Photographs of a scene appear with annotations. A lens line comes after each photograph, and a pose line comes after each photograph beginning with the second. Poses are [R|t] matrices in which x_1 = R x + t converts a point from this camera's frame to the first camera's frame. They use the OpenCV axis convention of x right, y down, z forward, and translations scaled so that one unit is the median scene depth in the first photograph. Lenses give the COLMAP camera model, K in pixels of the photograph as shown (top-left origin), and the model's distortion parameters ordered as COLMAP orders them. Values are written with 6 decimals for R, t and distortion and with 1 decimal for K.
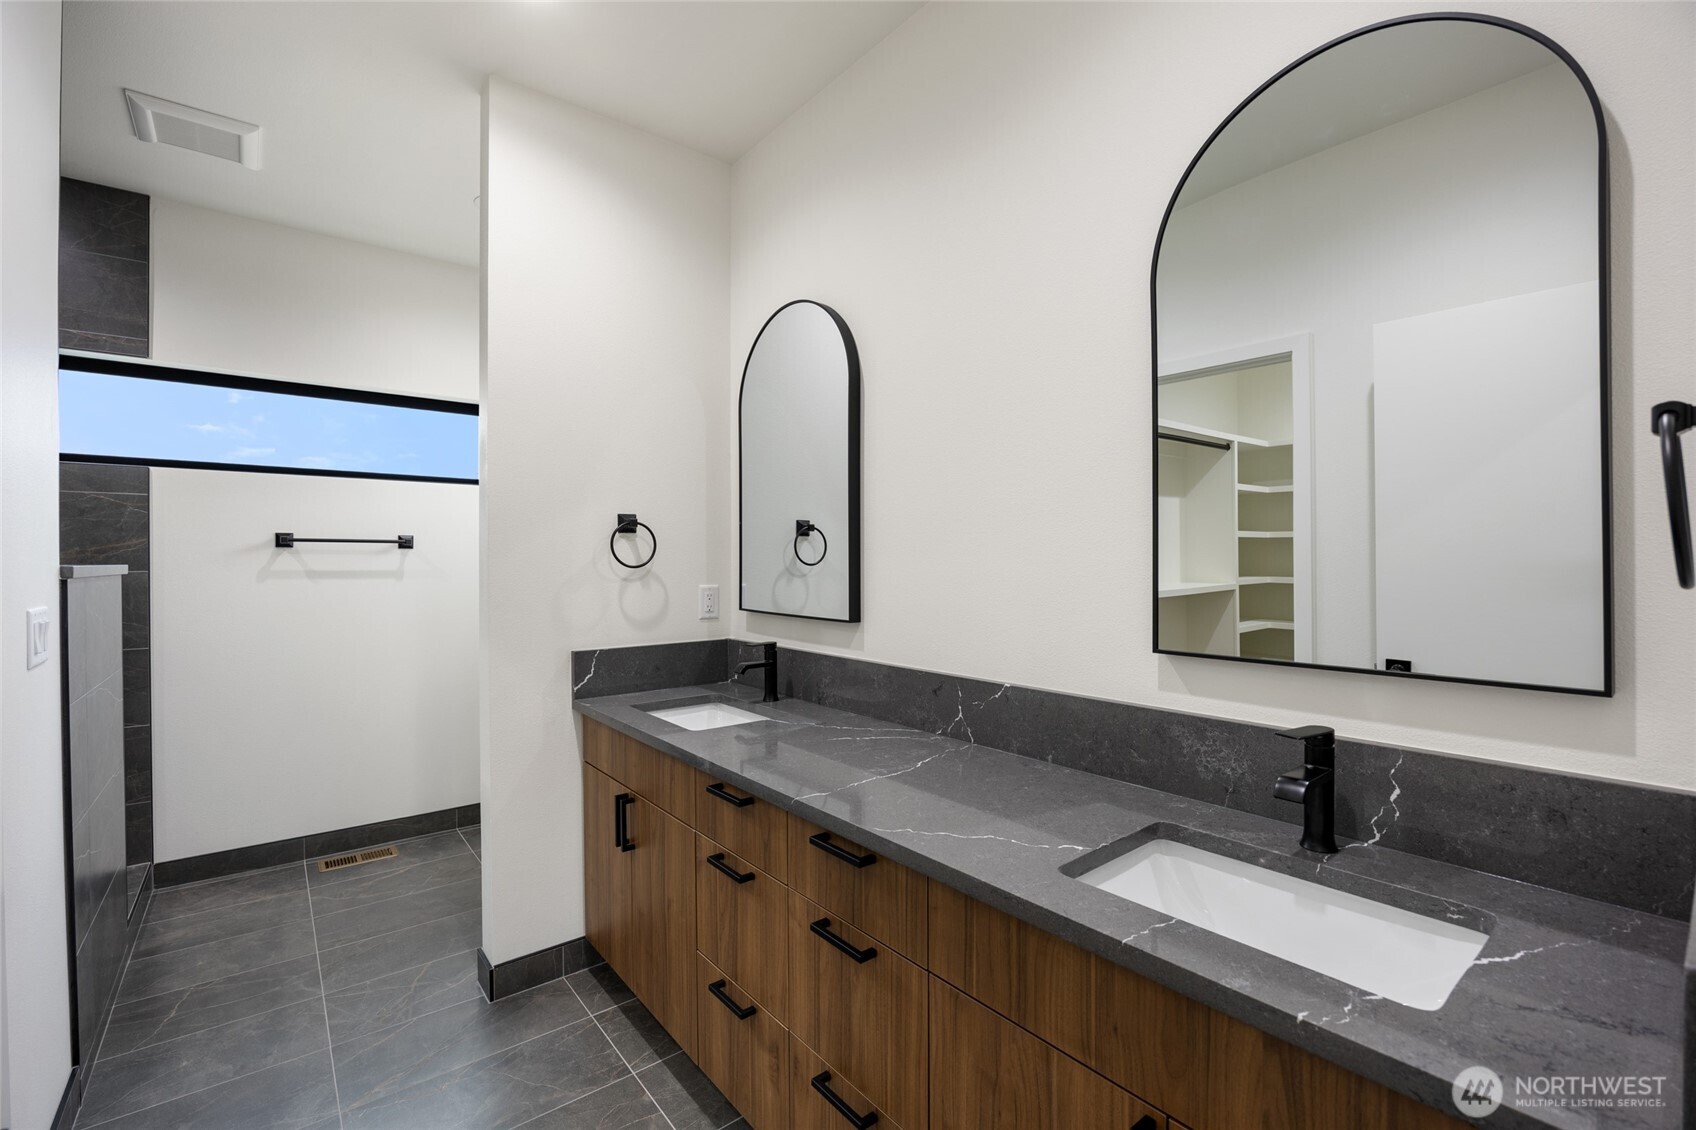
lens RADIAL K [[733.2, 0, 853.8], [0, 733.2, 565.8], [0, 0, 1]] dist [-0.016678, 0.000151]
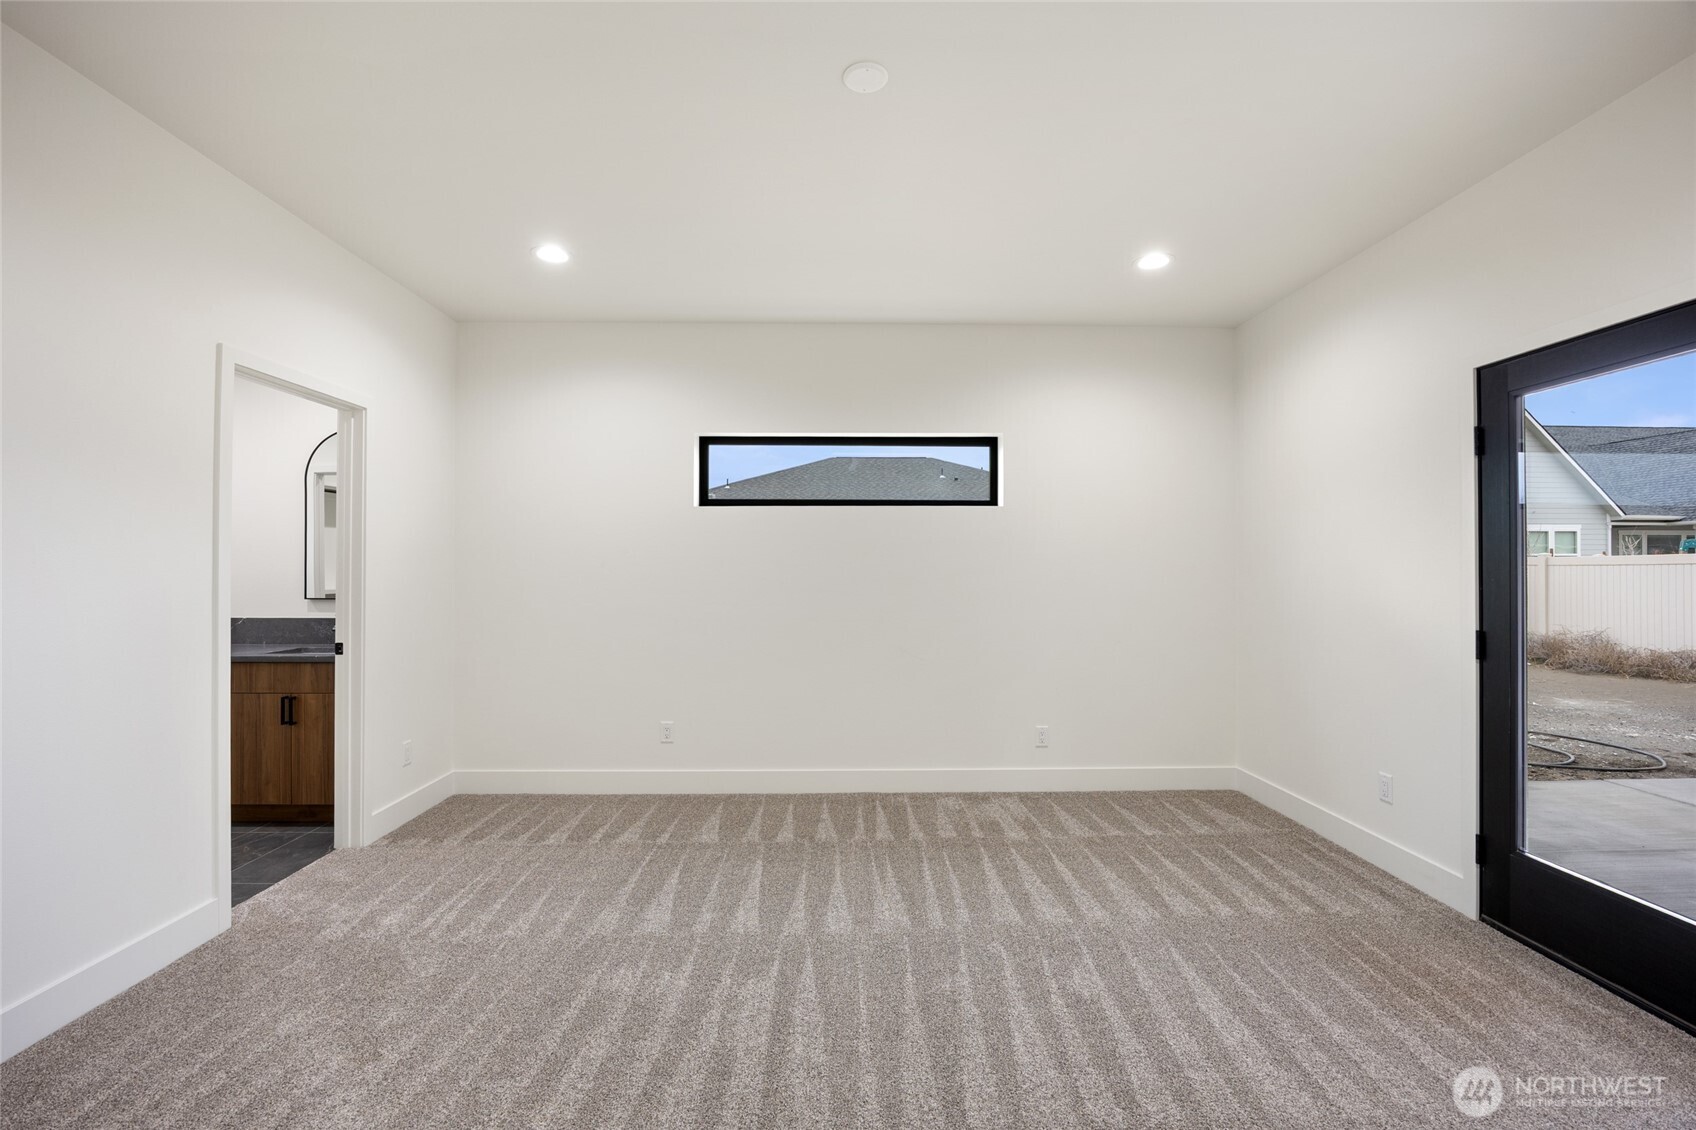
lens RADIAL K [[733.2, 0, 853.8], [0, 733.2, 565.8], [0, 0, 1]] dist [-0.016678, 0.000151]
pose [[0.608882, 0.007340, 0.793227, -0.640735], [0.000992, 0.999949, -0.010014, 0.010601], [-0.793260, 0.006884, 0.608844, -2.837085]]
